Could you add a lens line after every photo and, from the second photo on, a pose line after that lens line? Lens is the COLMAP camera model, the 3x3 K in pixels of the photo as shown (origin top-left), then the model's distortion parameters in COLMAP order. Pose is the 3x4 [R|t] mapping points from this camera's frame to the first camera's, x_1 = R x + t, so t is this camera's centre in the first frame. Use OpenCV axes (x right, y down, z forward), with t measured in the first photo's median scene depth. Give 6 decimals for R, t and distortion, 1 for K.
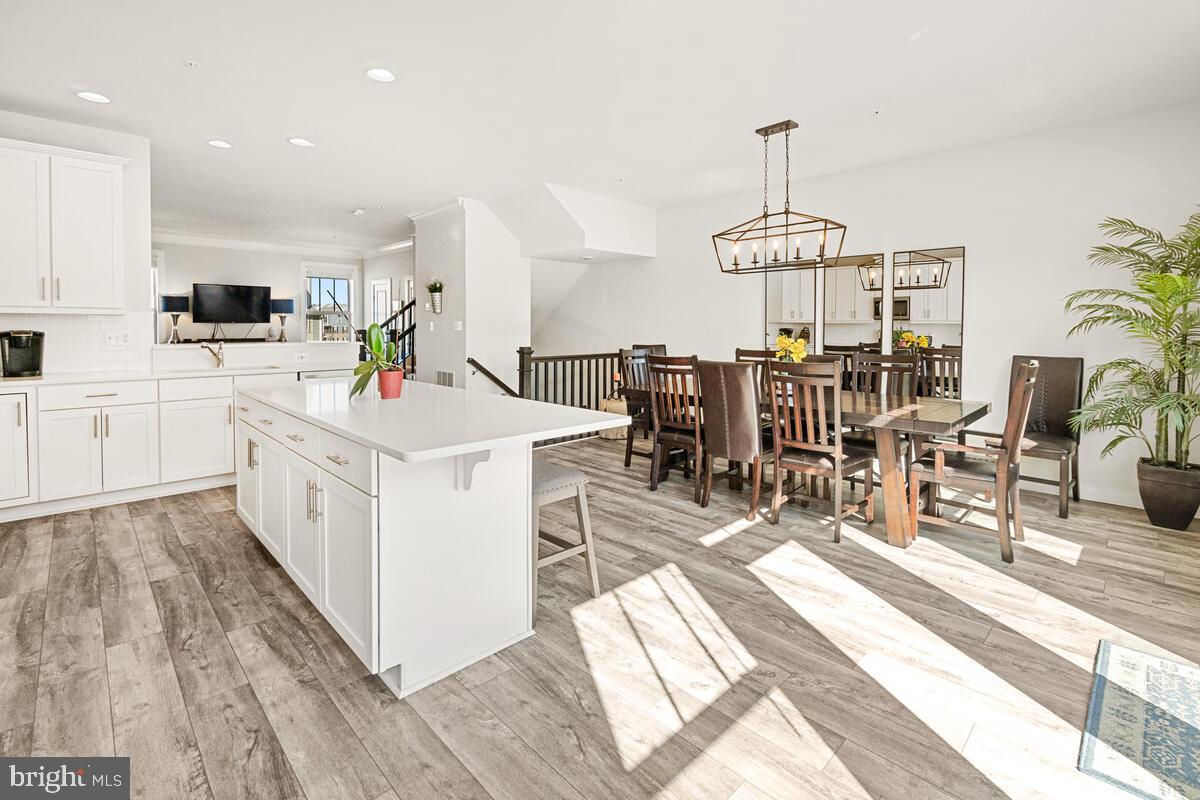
lens RADIAL K [[546.0, 0, 600.0], [0, 546.0, 340.9], [0, 0, 1]] dist [-0.005814, 0.001327]
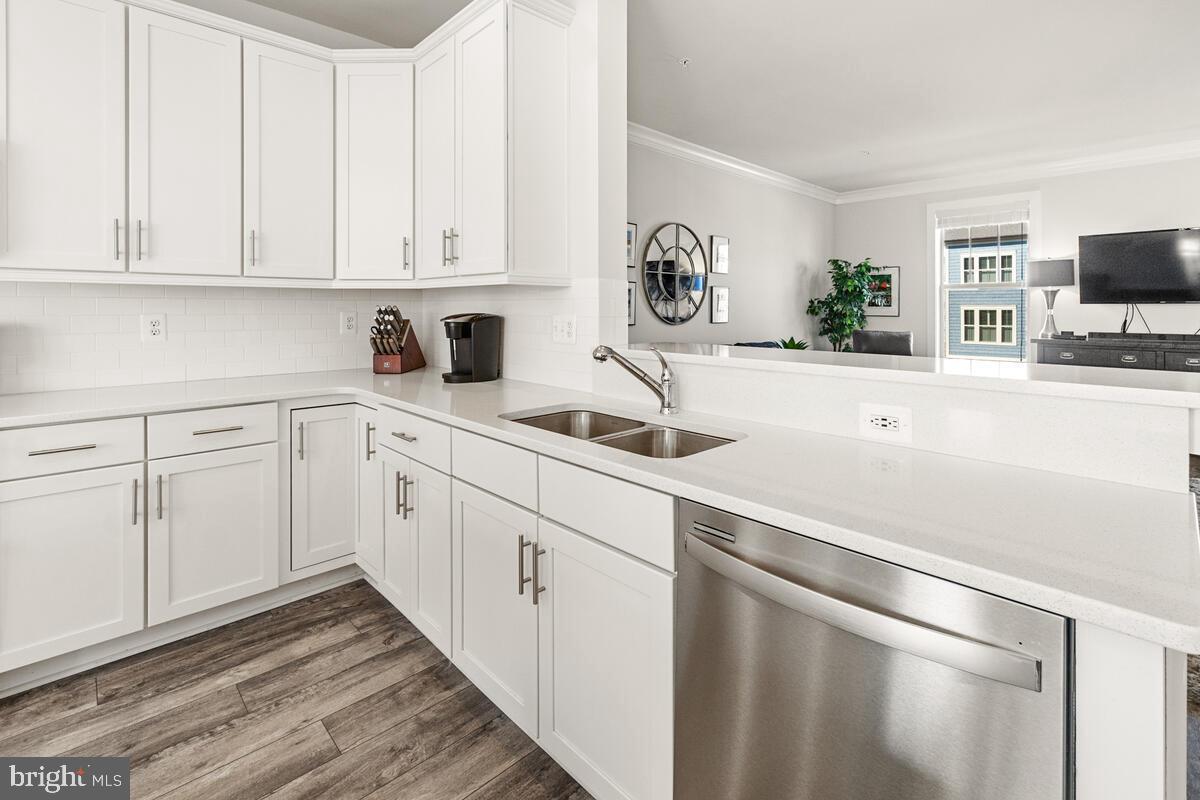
lens RADIAL K [[546.0, 0, 600.4], [0, 546.0, 309.8], [0, 0, 1]] dist [-0.005814, 0.001327]
pose [[-0.008815, 0.001480, -0.999960, -0.402967], [-0.029234, 0.999571, 0.001737, -0.031629], [0.999534, 0.029248, -0.008768, 1.234992]]
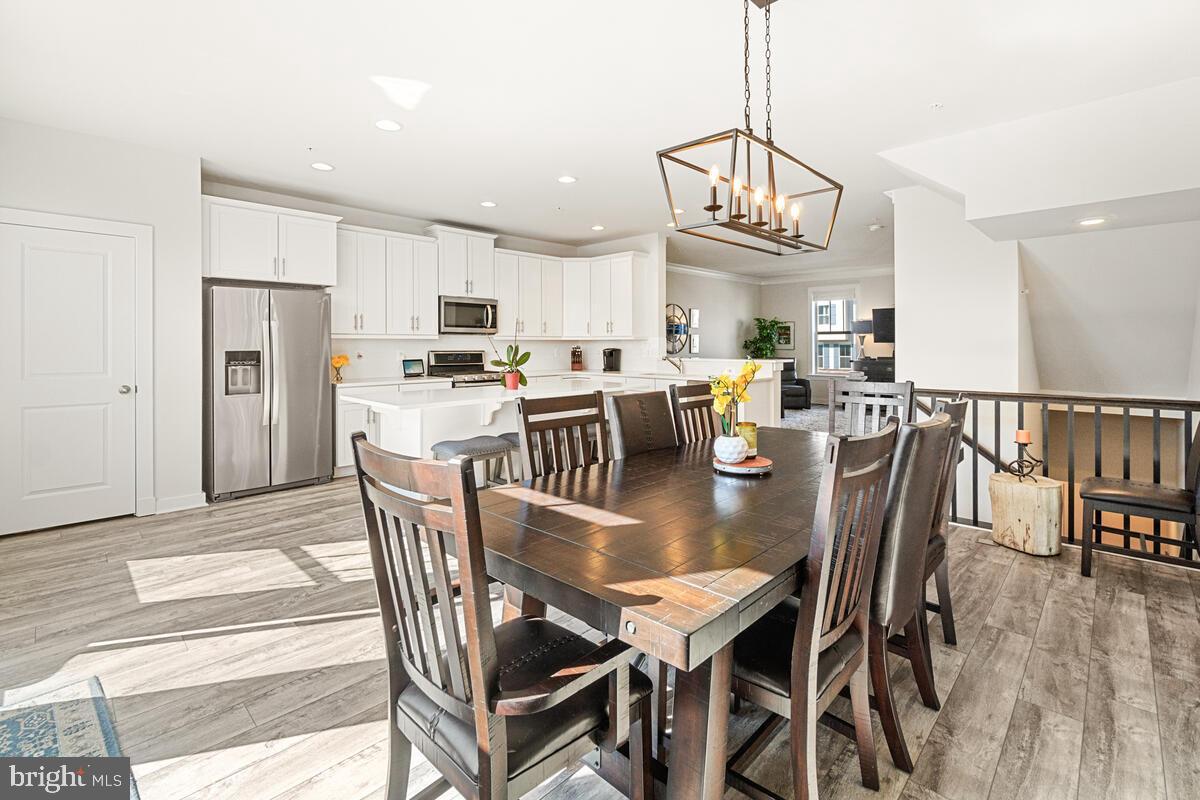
lens RADIAL K [[546.0, 0, 597.9], [0, 546.0, 347.9], [0, 0, 1]] dist [-0.005814, 0.001327]
pose [[0.030348, 0.005847, -0.999522, 1.005963], [-0.025933, 0.999651, 0.005060, -0.031251], [0.999203, 0.025767, 0.030489, 0.942070]]
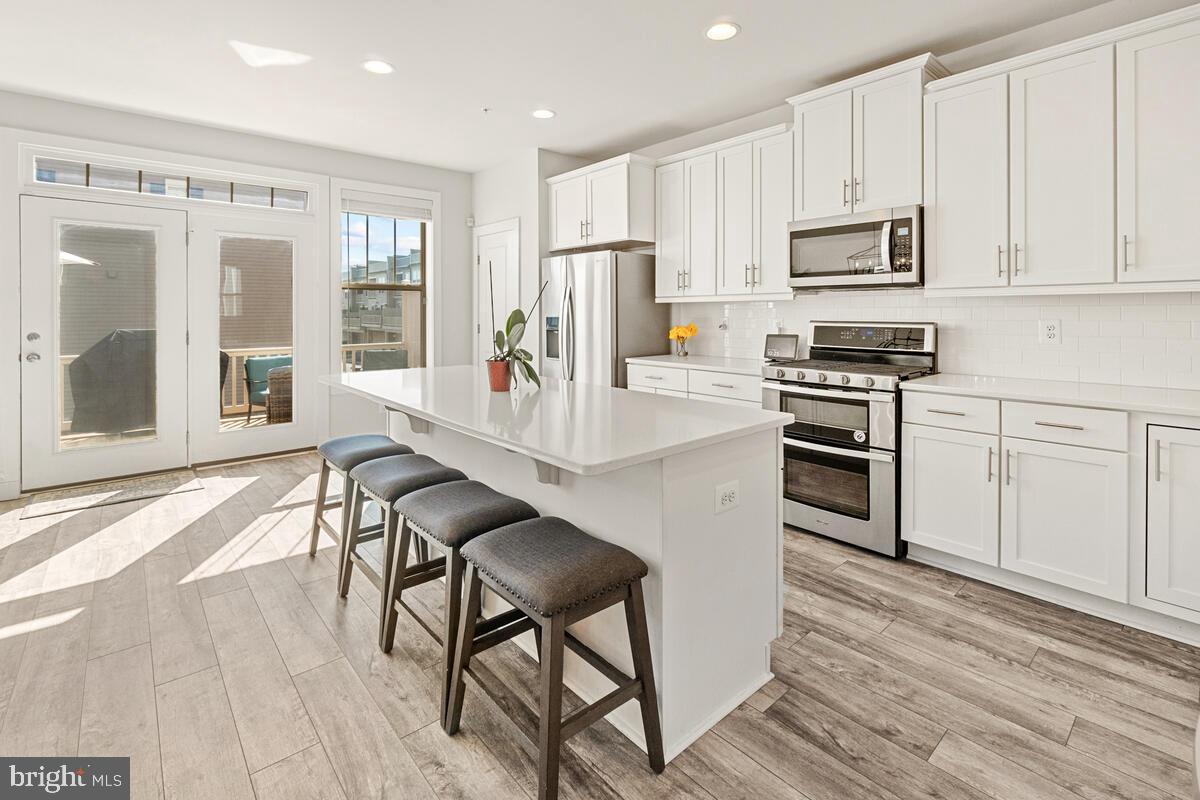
lens RADIAL K [[546.0, 0, 603.3], [0, 546.0, 319.1], [0, 0, 1]] dist [-0.005814, 0.001327]
pose [[-0.998668, -0.000898, 0.051597, -0.474989], [0.001006, 0.999320, 0.036853, -0.039496], [-0.051595, 0.036856, -0.997988, 1.484795]]
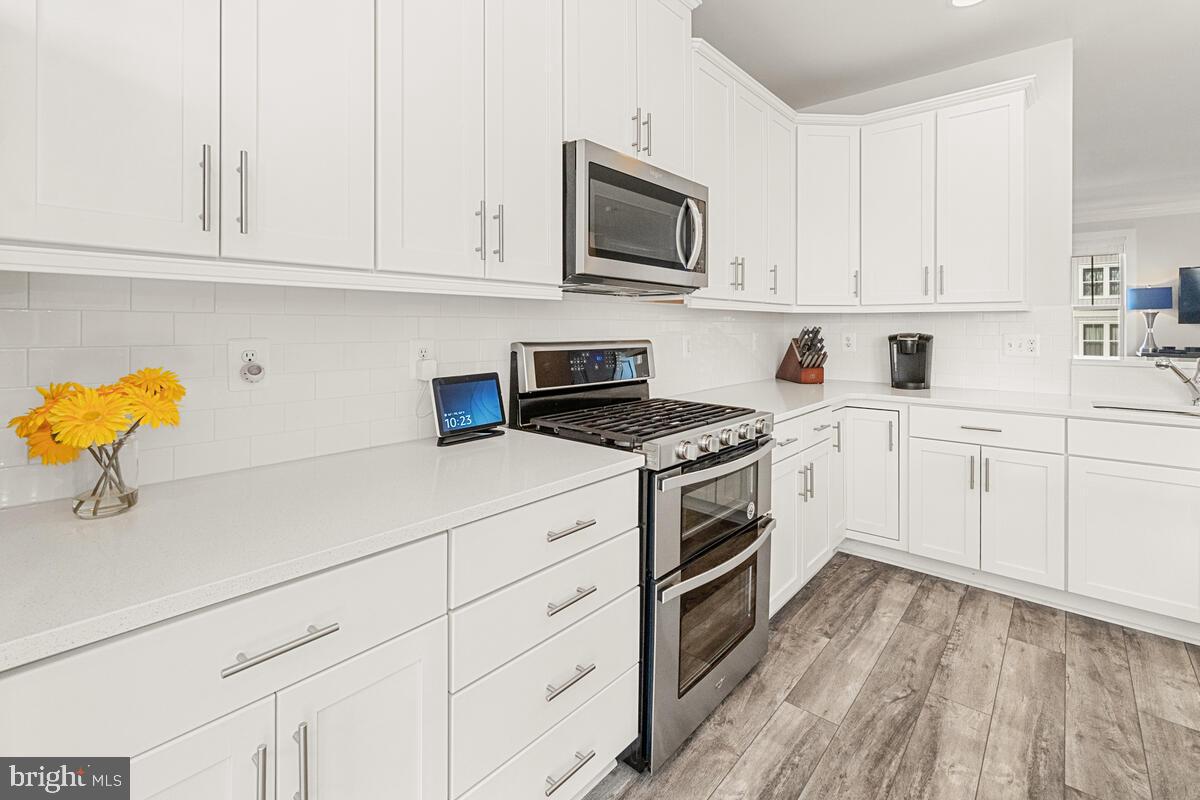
lens RADIAL K [[546.0, 0, 594.8], [0, 546.0, 323.6], [0, 0, 1]] dist [-0.005814, 0.001327]
pose [[0.087589, -0.002879, -0.996152, -0.284857], [-0.030927, 0.999506, -0.005608, -0.015080], [0.995676, 0.031299, 0.087457, 0.468389]]
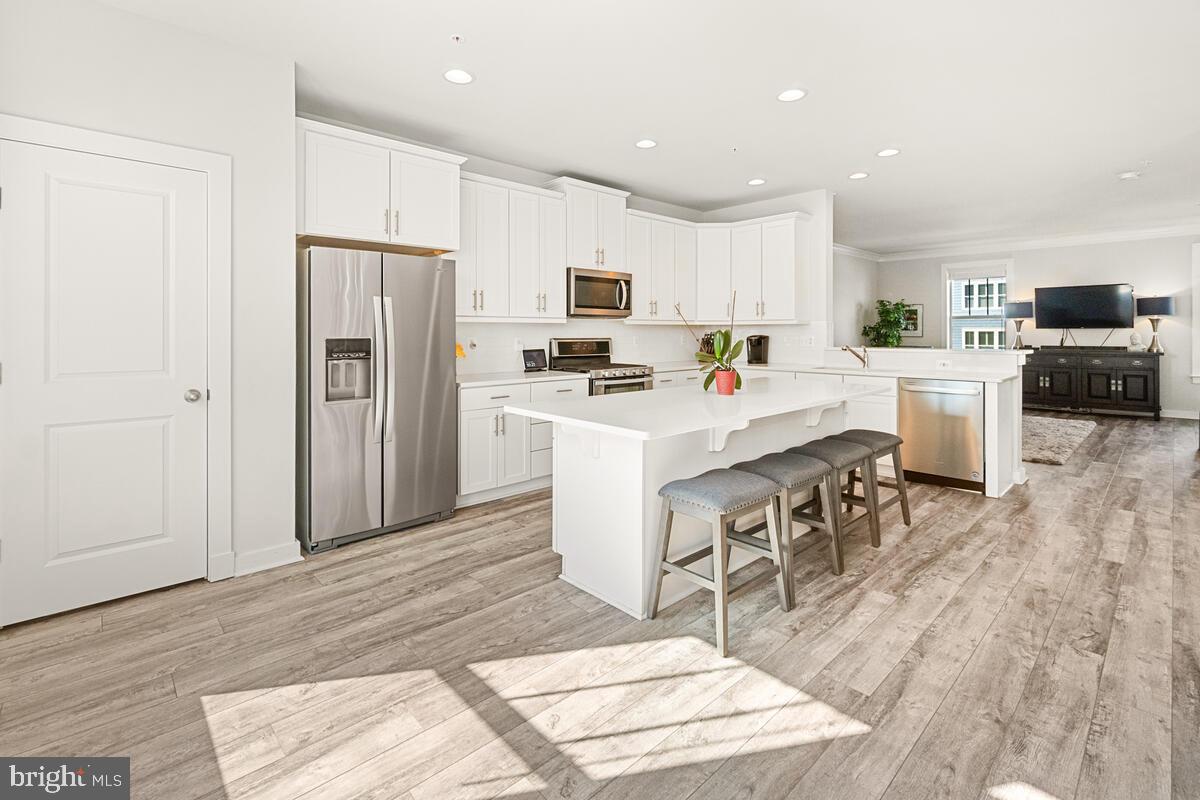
lens RADIAL K [[546.0, 0, 590.4], [0, 546.0, 333.9], [0, 0, 1]] dist [-0.005814, 0.001327]
pose [[-0.021880, 0.004636, -0.999750, 0.601959], [-0.026307, 0.999640, 0.005211, -0.019438], [0.999414, 0.026415, -0.021751, 0.571664]]
